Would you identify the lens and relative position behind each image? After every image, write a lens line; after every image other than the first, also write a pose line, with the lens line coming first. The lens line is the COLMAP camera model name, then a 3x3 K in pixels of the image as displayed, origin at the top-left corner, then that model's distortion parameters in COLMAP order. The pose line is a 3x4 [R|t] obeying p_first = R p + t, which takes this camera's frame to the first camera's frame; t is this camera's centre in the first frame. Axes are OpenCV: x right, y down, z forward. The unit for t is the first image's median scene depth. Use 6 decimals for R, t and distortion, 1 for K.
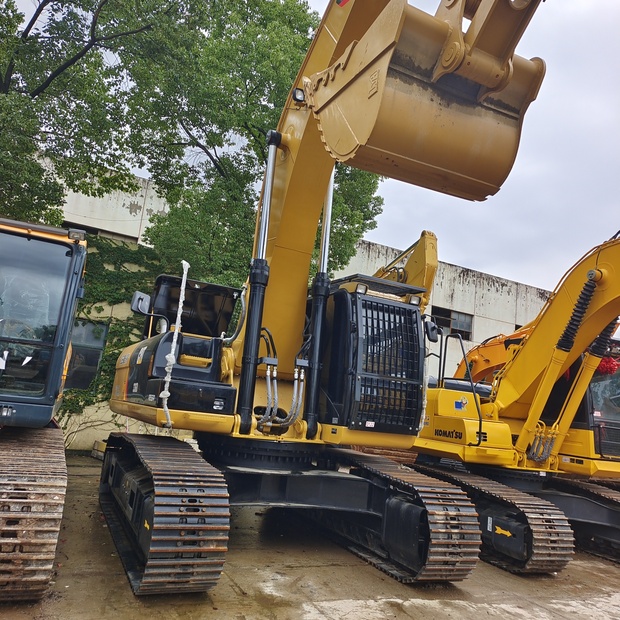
lens RADIAL K [[562.8, 0, 311.5], [0, 562.8, 325.8], [0, 0, 1]] dist [0.039715, -0.016202]
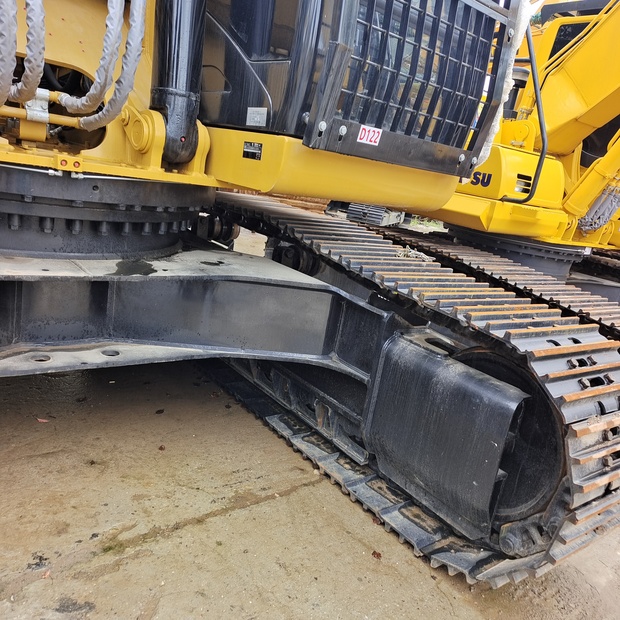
lens RADIAL K [[549.0, 0, 329.7], [0, 549.0, 309.3], [0, 0, 1]] dist [0.056030, -0.065318]
pose [[0.964609, -0.008397, 0.263549, -0.001013], [-0.104595, 0.905312, 0.411668, 0.131735], [-0.242051, -0.424665, 0.872394, 0.662497]]
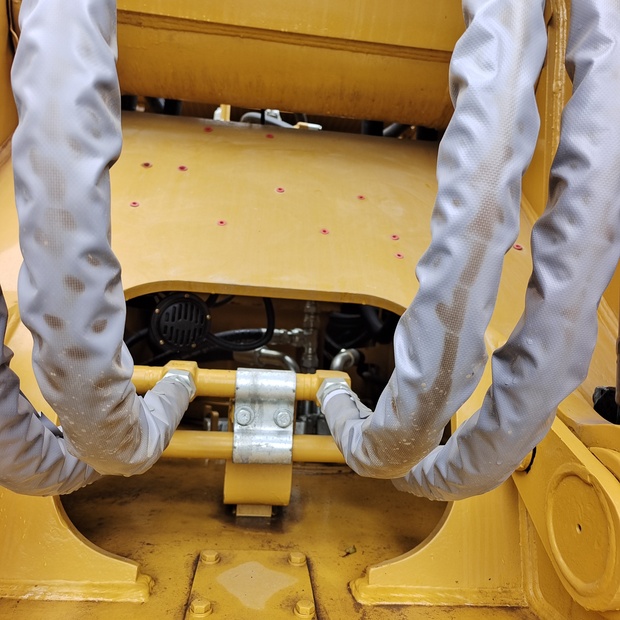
lens RADIAL K [[562.8, 0, 311.5], [0, 562.8, 325.8], [0, 0, 1]] dist [0.039715, -0.016202]
pose [[0.936559, -0.037669, -0.348480, -0.028958], [0.082902, 0.989806, 0.115810, 0.143940], [0.340566, -0.137353, 0.930134, 0.933348]]
